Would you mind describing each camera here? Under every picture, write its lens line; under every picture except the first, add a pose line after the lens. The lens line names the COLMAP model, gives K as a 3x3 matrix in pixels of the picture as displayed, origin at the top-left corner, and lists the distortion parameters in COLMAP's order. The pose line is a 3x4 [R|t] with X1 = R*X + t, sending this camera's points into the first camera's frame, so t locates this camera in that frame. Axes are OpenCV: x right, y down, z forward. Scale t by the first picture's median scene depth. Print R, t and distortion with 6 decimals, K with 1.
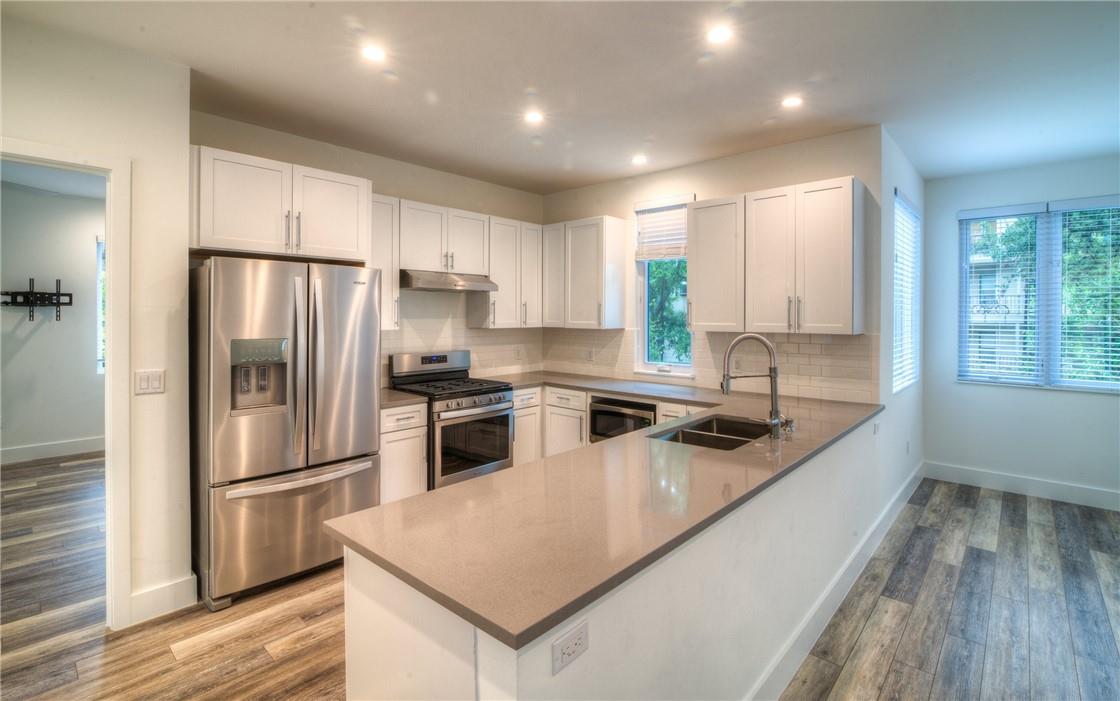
lens RADIAL K [[514.7, 0, 575.8], [0, 514.7, 318.5], [0, 0, 1]] dist [-0.015094, 0.000407]
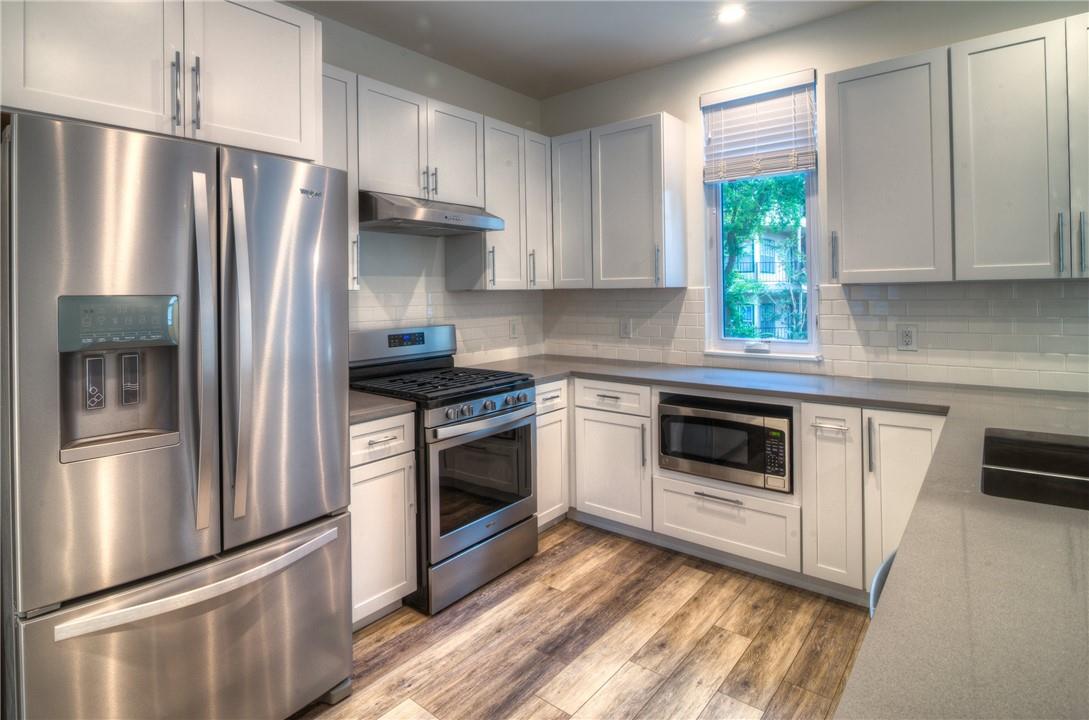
lens RADIAL K [[572.4, 0, 483.6], [0, 572.4, 293.5], [0, 0, 1]] dist [-0.014351, 0.000546]
pose [[0.999796, -0.018556, -0.007970, -0.187454], [0.018492, 0.999797, -0.008023, 0.033290], [0.008117, 0.007874, 0.999936, 0.320543]]
